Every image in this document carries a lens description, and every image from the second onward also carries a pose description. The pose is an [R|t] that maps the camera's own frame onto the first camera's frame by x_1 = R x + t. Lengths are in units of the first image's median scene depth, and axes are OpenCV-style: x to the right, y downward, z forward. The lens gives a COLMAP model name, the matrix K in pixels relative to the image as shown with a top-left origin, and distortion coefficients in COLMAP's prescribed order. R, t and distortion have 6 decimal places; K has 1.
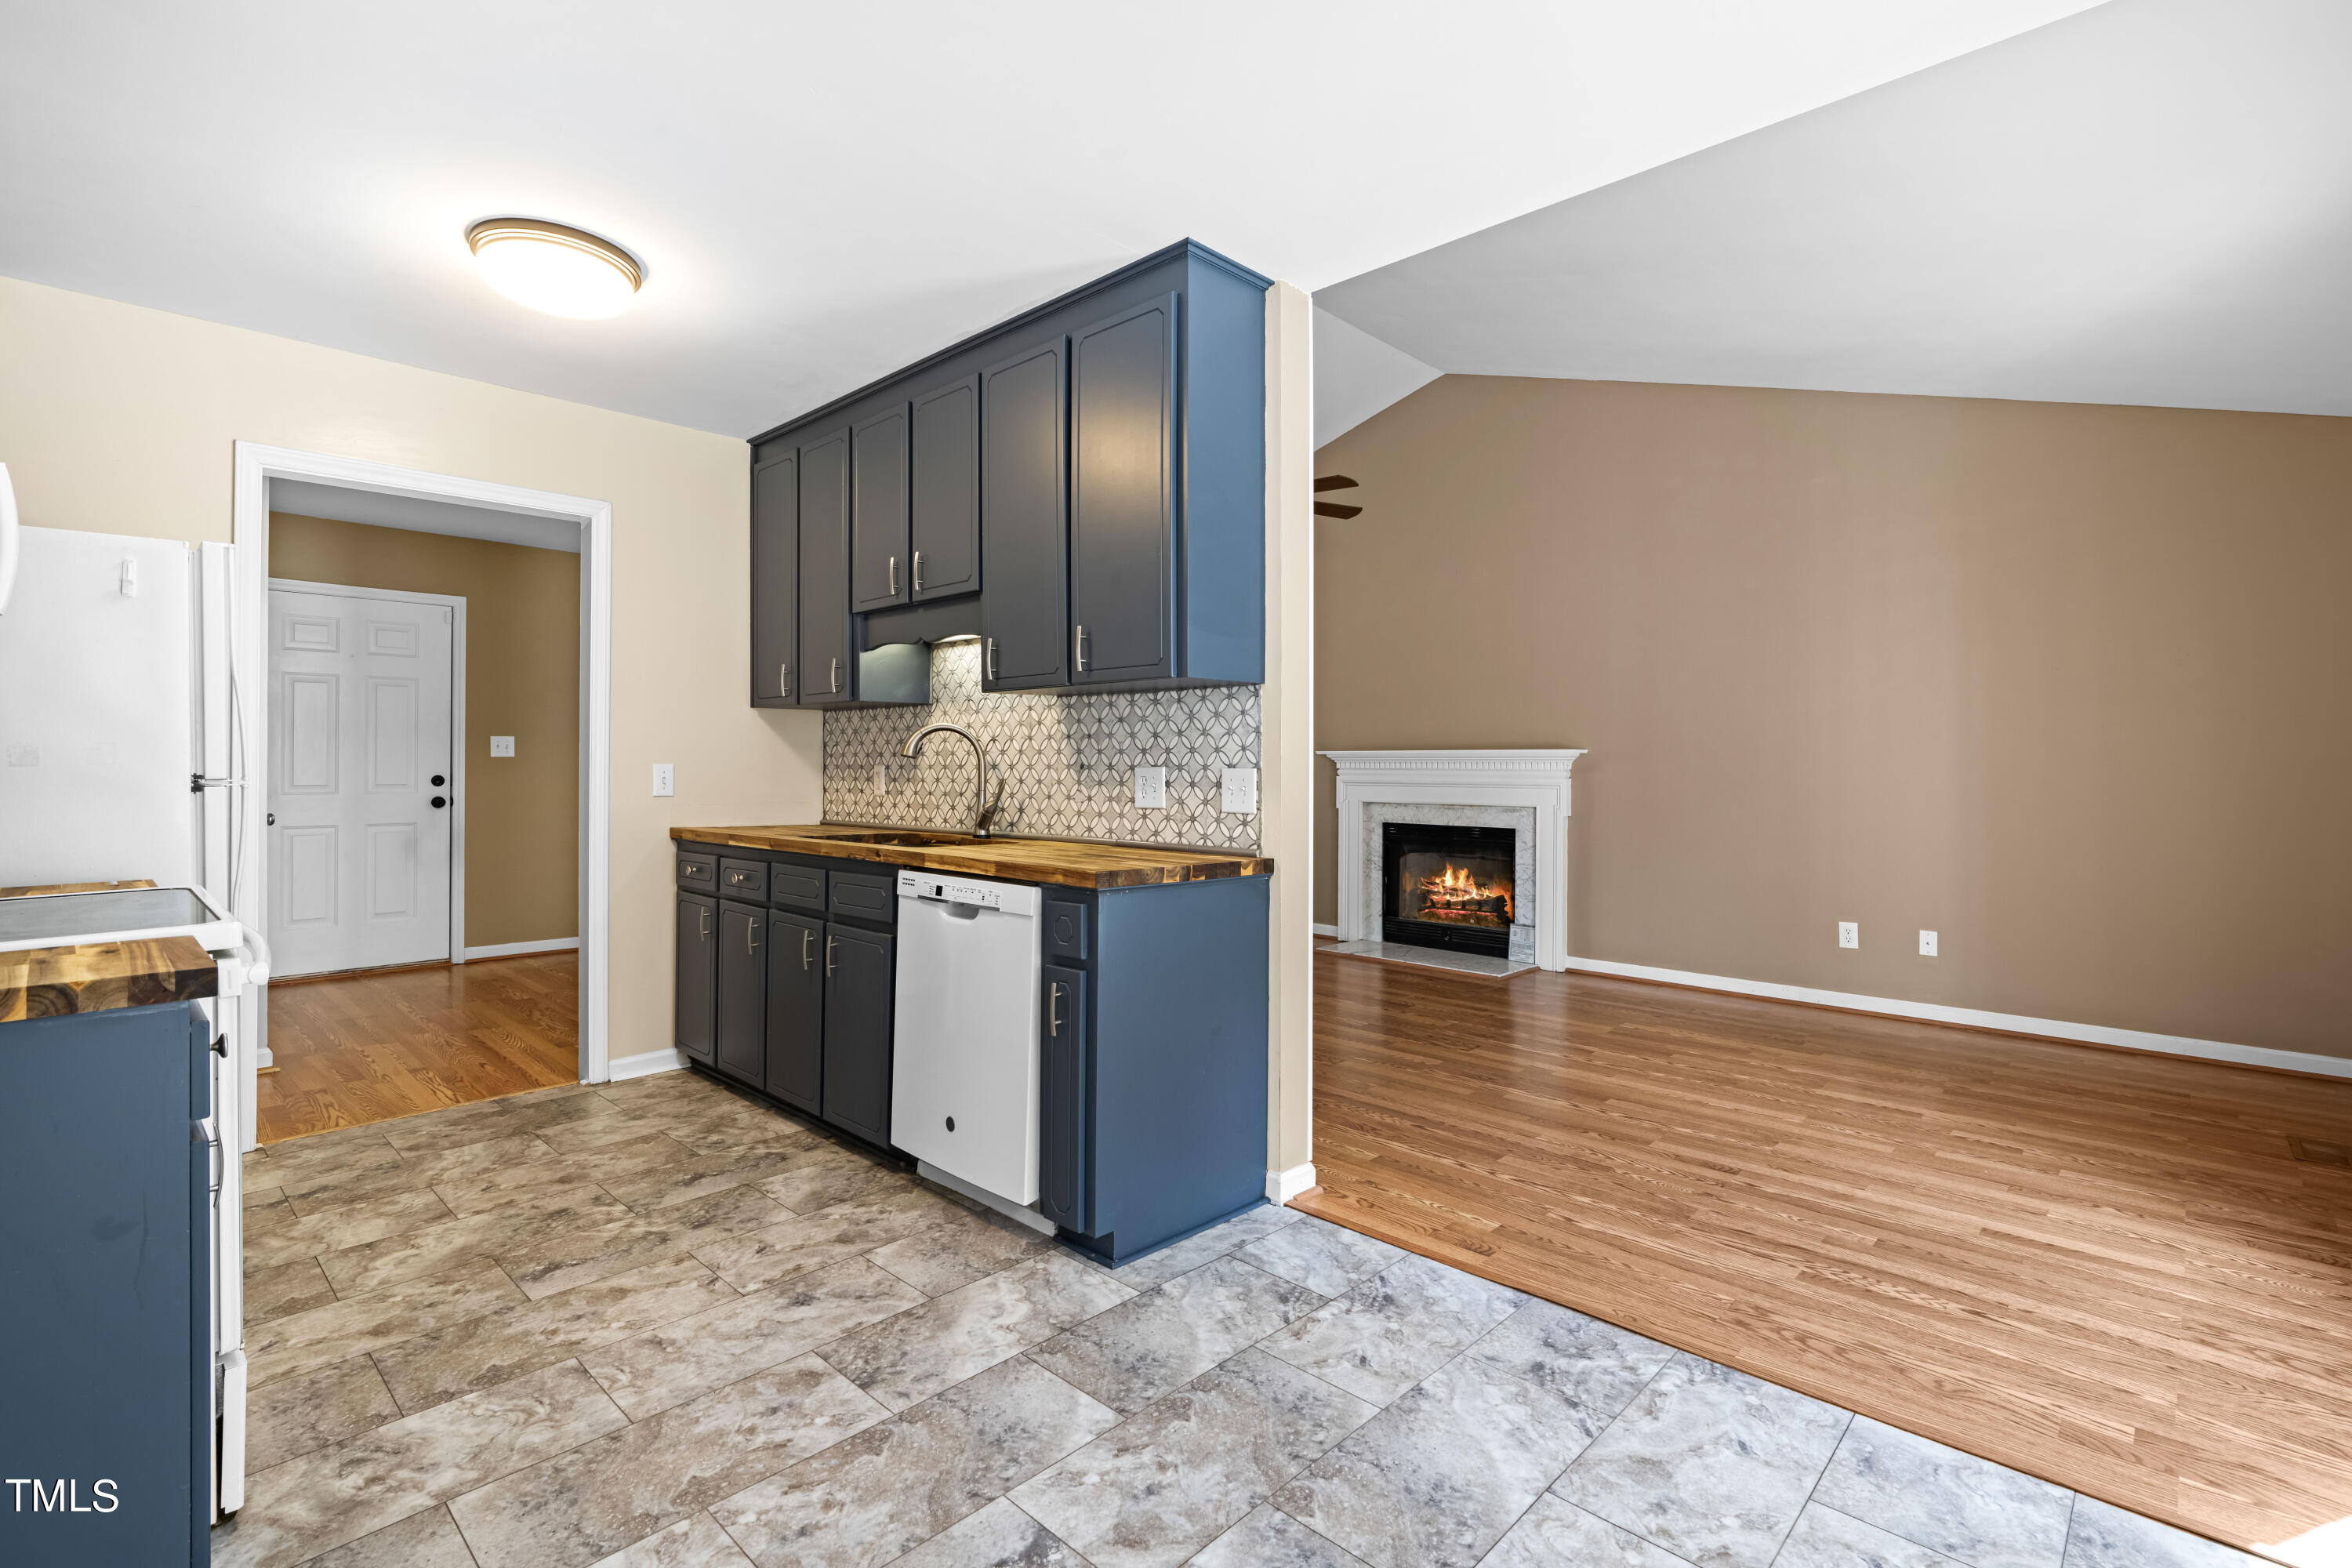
lens RADIAL K [[1068.2, 0, 1183.7], [0, 1068.2, 776.5], [0, 0, 1]] dist [-0.004877, 0.000745]
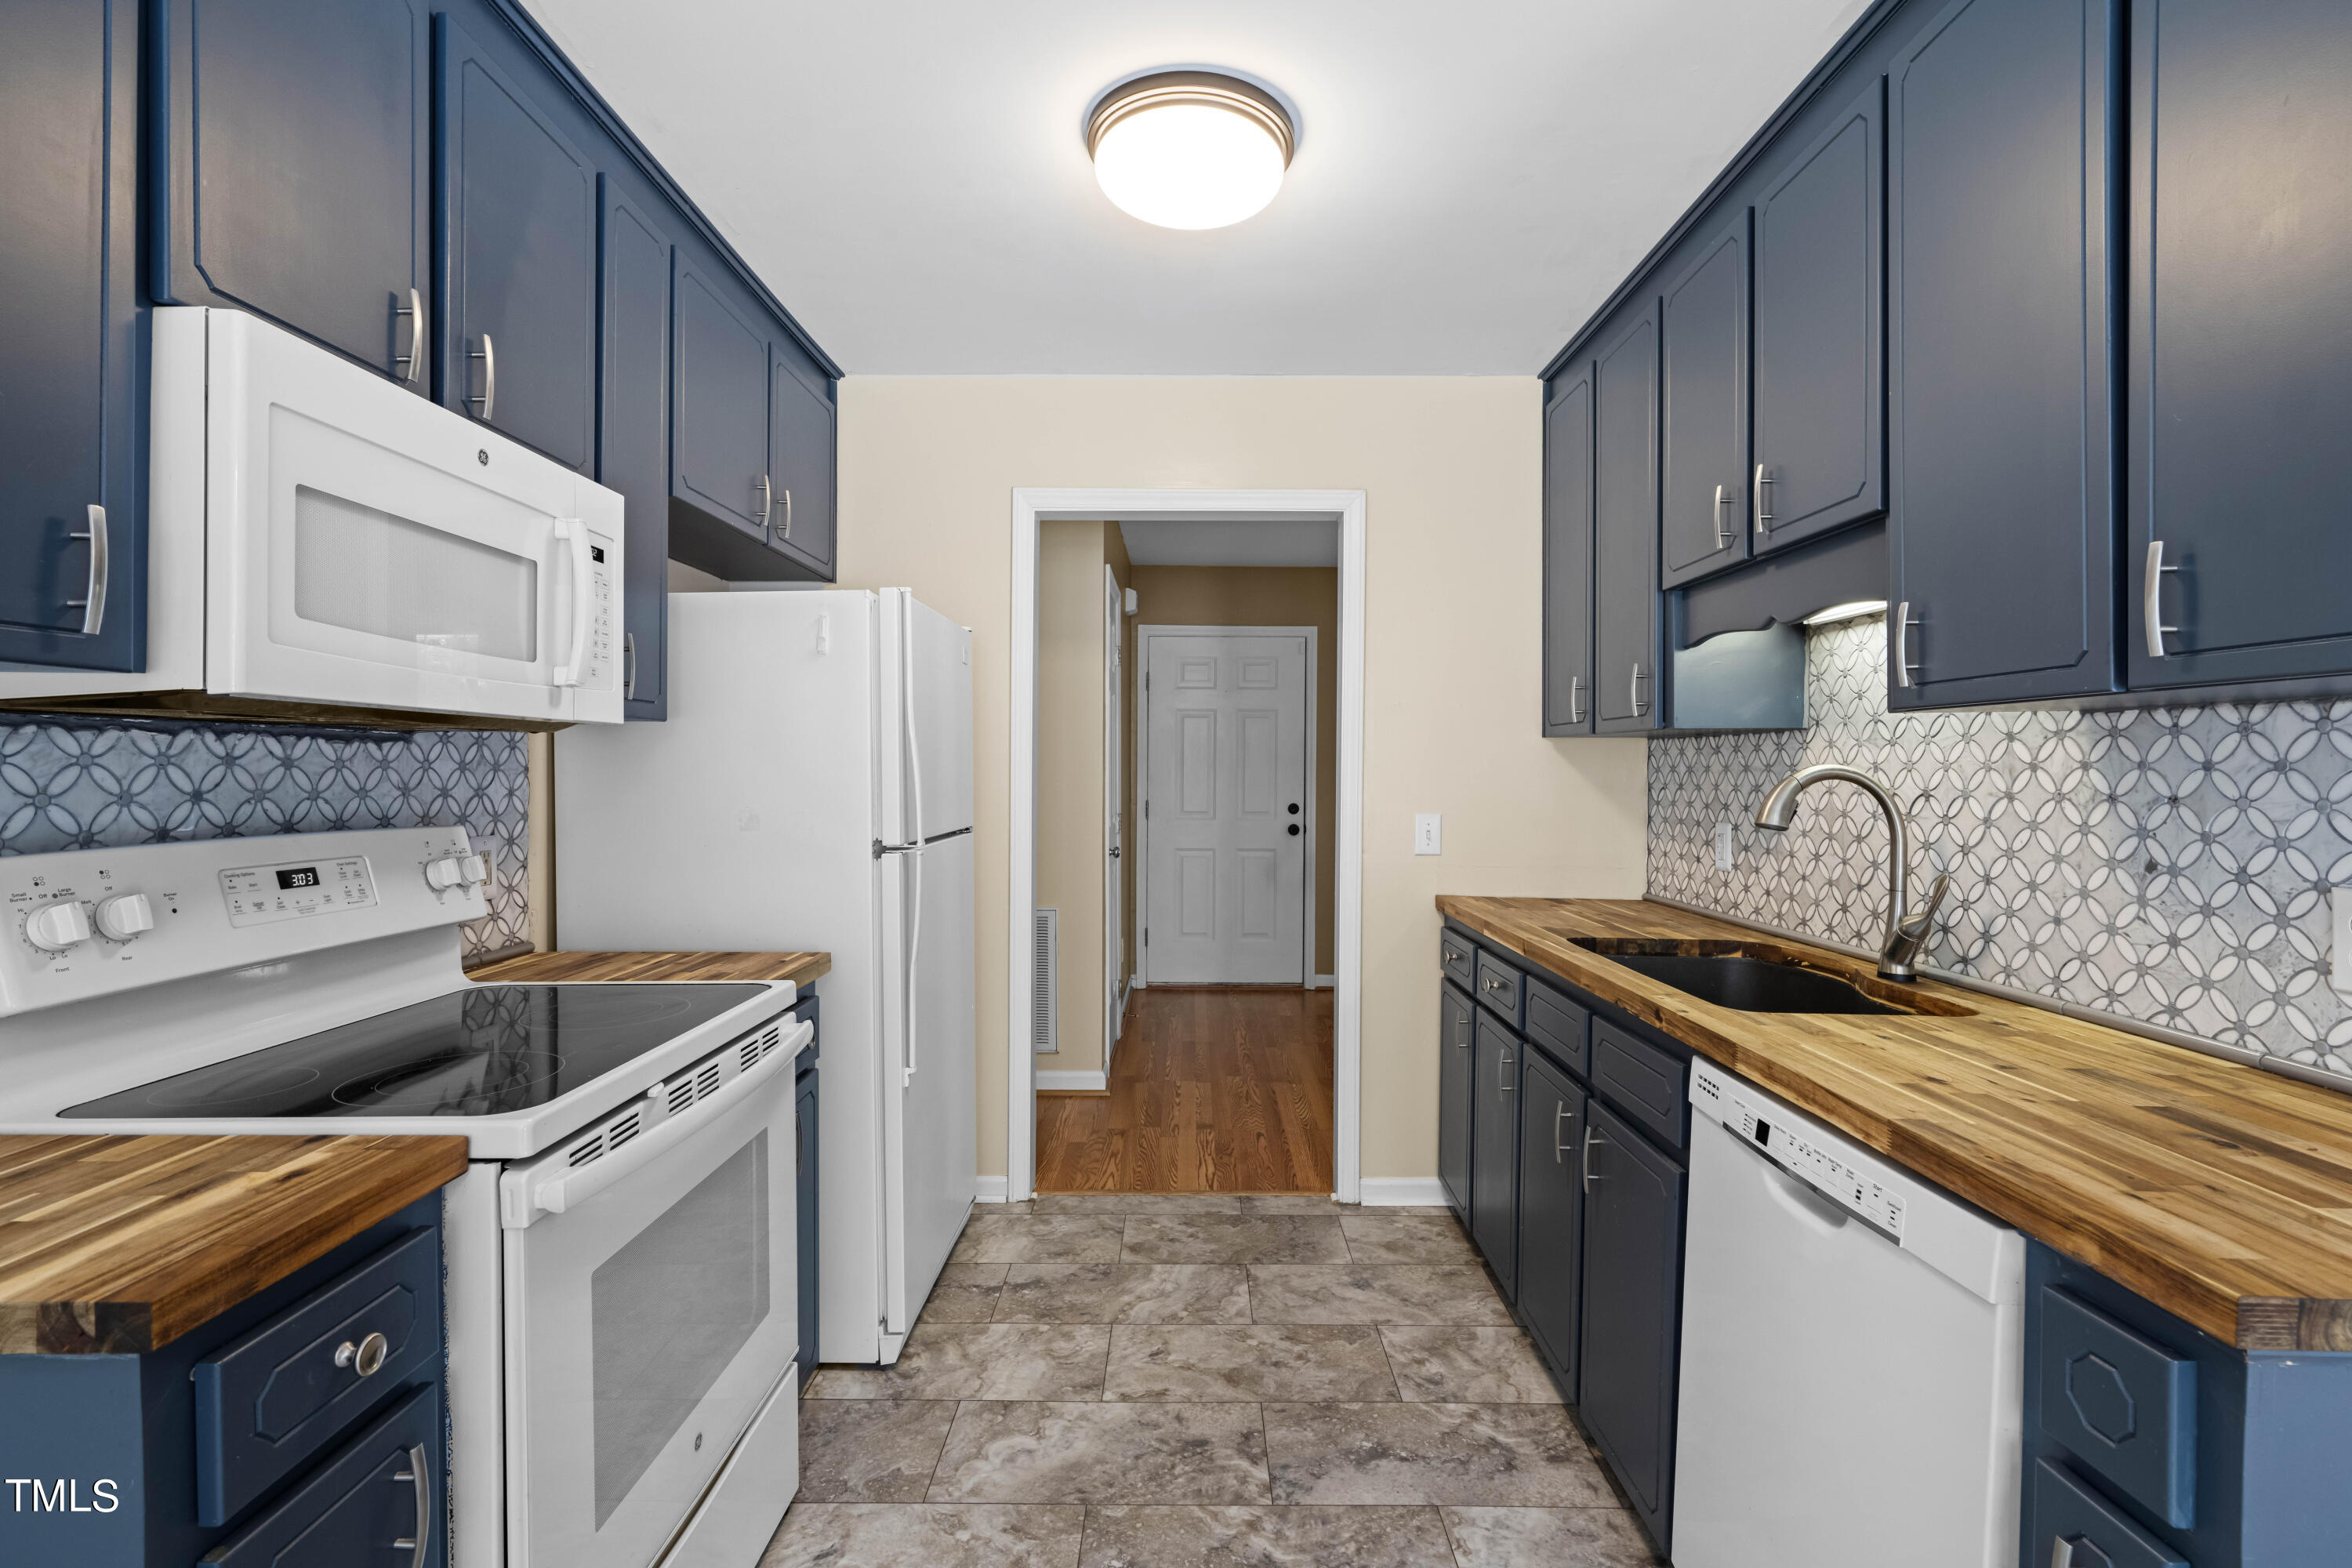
lens RADIAL K [[1068.2, 0, 1183.7], [0, 1068.2, 776.5], [0, 0, 1]] dist [-0.004877, 0.000745]
pose [[0.685722, 0.006814, -0.727832, -0.046155], [-0.012508, 0.999919, -0.002423, -0.039228], [0.727756, 0.010765, 0.685752, 0.376567]]
